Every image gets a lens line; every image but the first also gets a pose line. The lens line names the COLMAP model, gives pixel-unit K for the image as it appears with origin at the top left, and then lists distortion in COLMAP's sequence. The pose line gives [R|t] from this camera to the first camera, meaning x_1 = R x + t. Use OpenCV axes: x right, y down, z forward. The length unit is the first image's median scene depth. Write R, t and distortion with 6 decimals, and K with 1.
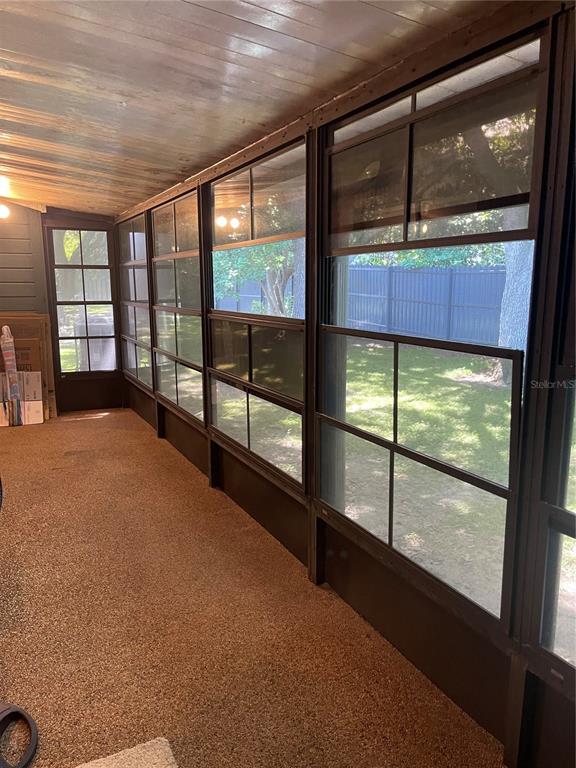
lens RADIAL K [[574.3, 0, 285.0], [0, 574.3, 384.7], [0, 0, 1]] dist [0.007867, -0.006723]
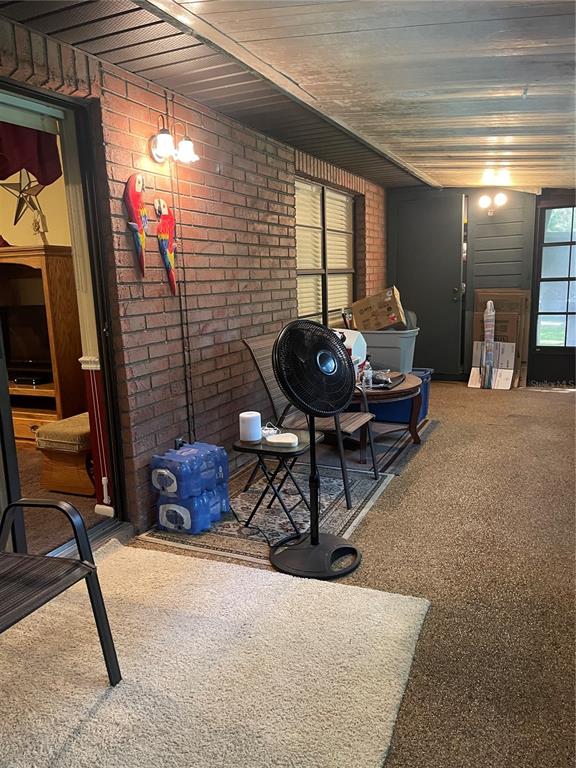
lens RADIAL K [[574.3, 0, 285.0], [0, 574.3, 384.7], [0, 0, 1]] dist [0.007867, -0.006723]
pose [[0.621778, 0.117123, -0.774386, 0.158727], [-0.095522, 0.992714, 0.073447, 0.017140], [0.777346, 0.028303, 0.628436, -0.025518]]
